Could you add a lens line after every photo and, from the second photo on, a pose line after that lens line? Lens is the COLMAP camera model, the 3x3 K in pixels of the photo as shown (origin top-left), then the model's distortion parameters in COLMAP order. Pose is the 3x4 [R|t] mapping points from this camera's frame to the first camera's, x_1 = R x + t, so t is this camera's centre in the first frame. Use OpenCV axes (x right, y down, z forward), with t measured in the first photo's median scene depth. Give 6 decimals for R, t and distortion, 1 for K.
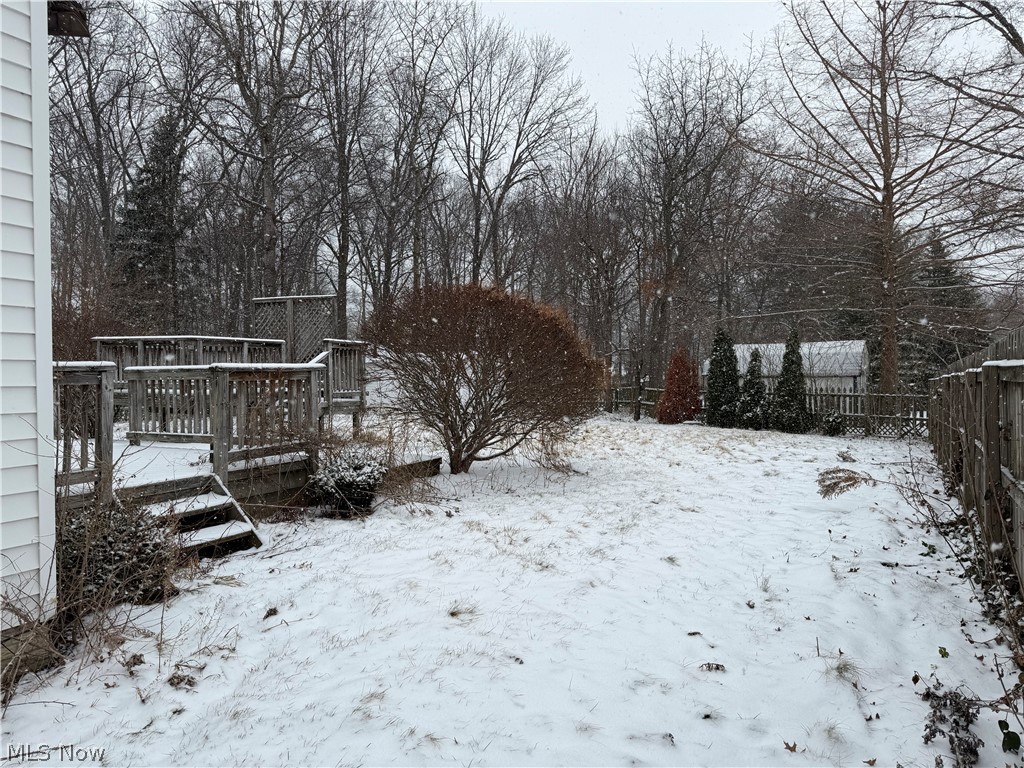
lens RADIAL K [[714.3, 0, 512.3], [0, 714.3, 383.2], [0, 0, 1]] dist [0.060561, -0.058911]
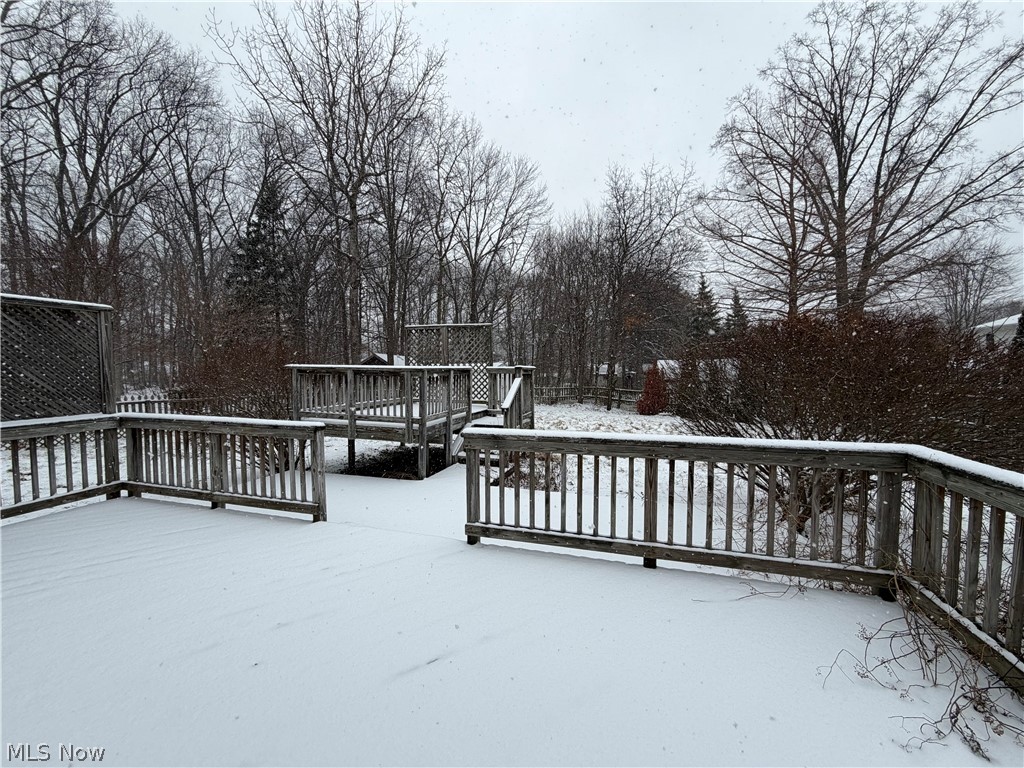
lens RADIAL K [[405.4, 0, 511.2], [0, 405.4, 386.2], [0, 0, 1]] dist [0.003601, 0.000311]
pose [[0.986019, -0.006083, 0.166522, -0.170164], [0.001550, 0.999625, 0.027342, -0.022153], [-0.166626, -0.026701, 0.985659, 0.192649]]
